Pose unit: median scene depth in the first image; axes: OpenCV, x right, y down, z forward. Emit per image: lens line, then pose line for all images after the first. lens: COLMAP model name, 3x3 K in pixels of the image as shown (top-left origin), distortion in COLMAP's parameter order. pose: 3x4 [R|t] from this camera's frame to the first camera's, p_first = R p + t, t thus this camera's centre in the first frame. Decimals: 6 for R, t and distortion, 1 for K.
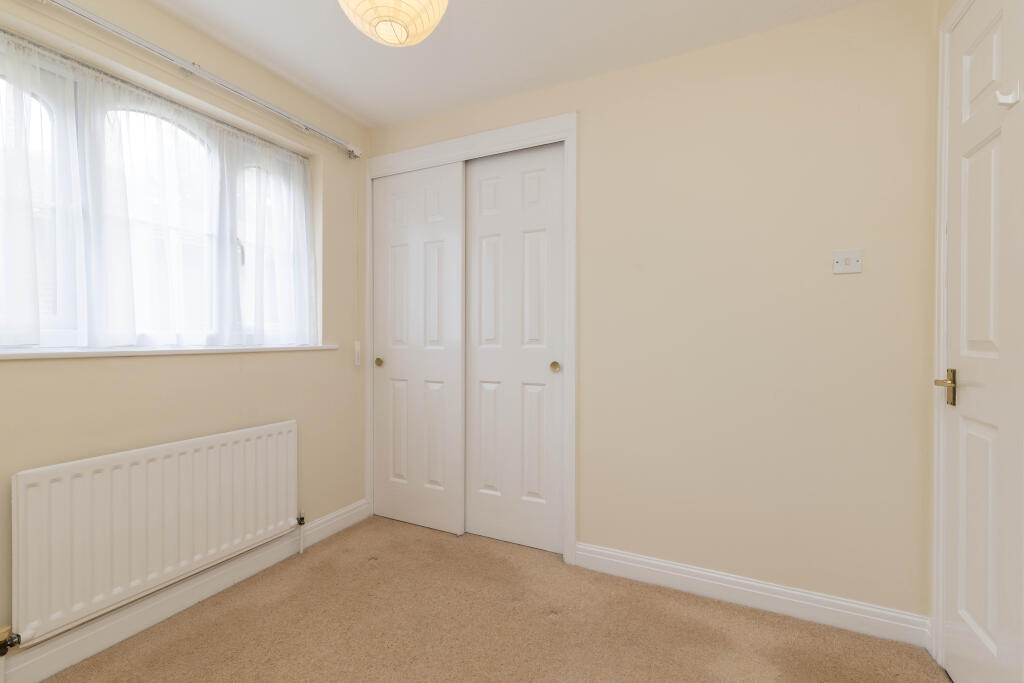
lens RADIAL K [[451.3, 0, 512.0], [0, 451.3, 341.5], [0, 0, 1]] dist [-0.000255, -0.000130]
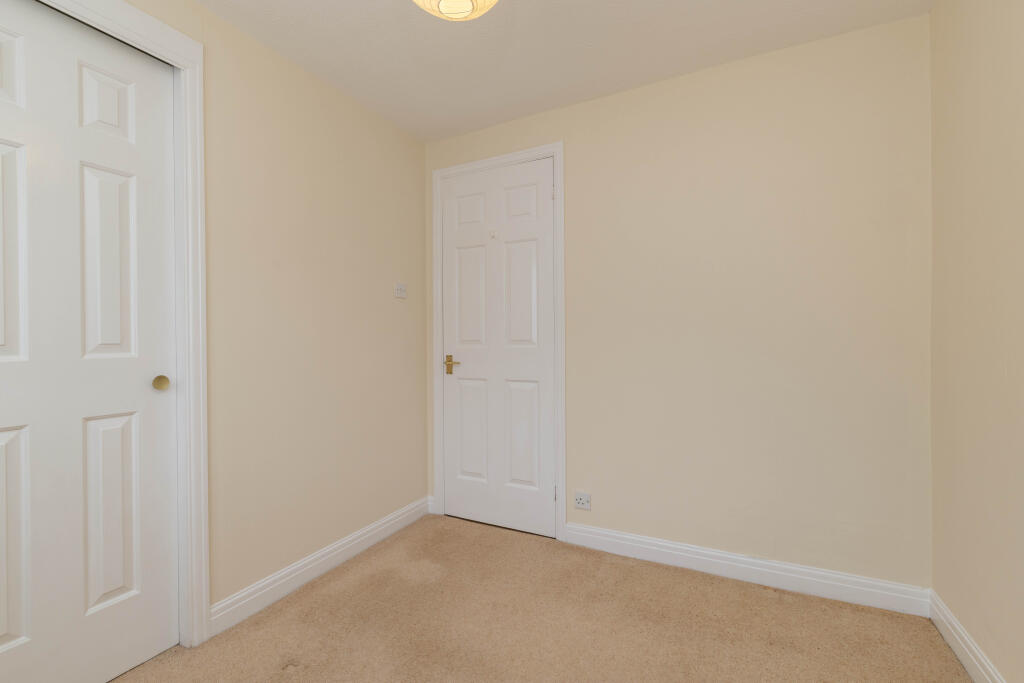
lens RADIAL K [[438.5, 0, 512.0], [0, 438.5, 341.5], [0, 0, 1]] dist [-0.000995, -0.000283]
pose [[0.005234, -0.007558, 0.999958, -0.610810], [0.013179, 0.999885, 0.007489, -0.005384], [-0.999899, 0.013140, 0.005333, 0.490214]]
